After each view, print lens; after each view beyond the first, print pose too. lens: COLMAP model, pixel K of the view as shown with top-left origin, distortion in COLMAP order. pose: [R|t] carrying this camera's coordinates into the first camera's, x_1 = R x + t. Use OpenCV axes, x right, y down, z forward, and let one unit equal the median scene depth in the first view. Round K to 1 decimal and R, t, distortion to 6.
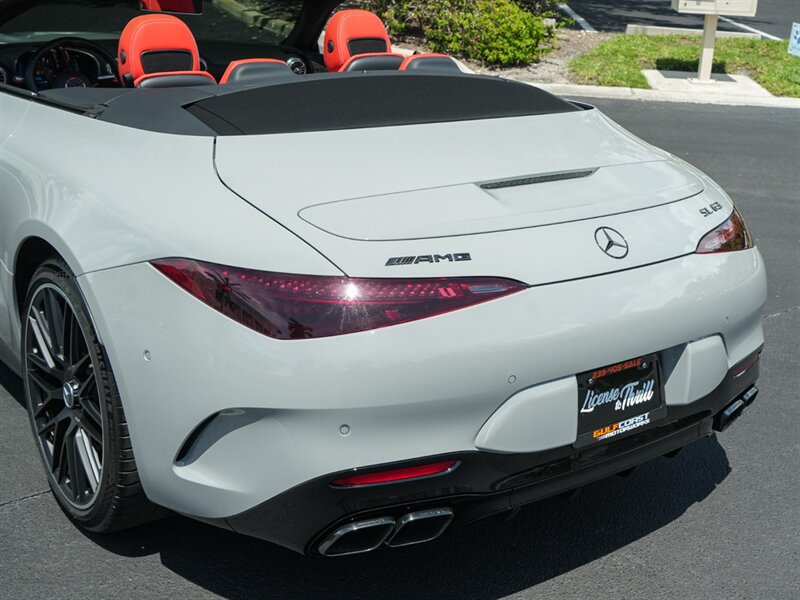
lens RADIAL K [[1080.0, 0, 453.3], [0, 1080.0, 299.3], [0, 0, 1]] dist [0.016126, -0.060310]
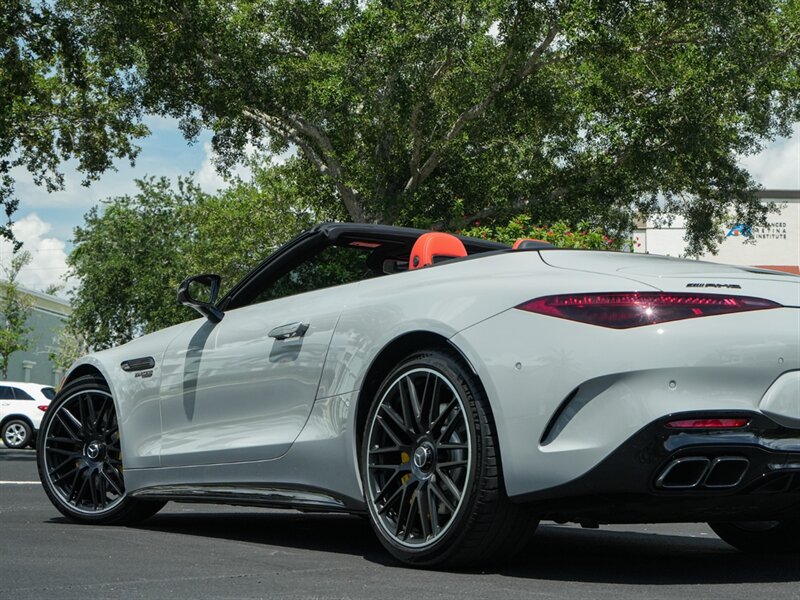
lens RADIAL K [[1456.2, 0, 463.9], [0, 1456.2, 281.4], [0, 0, 1]] dist [0.000396, 0.117150]
pose [[0.998954, -0.045082, -0.007677, -0.314000], [0.037297, 0.900289, -0.433692, 0.728092], [0.026463, 0.432952, 0.901029, -0.720661]]
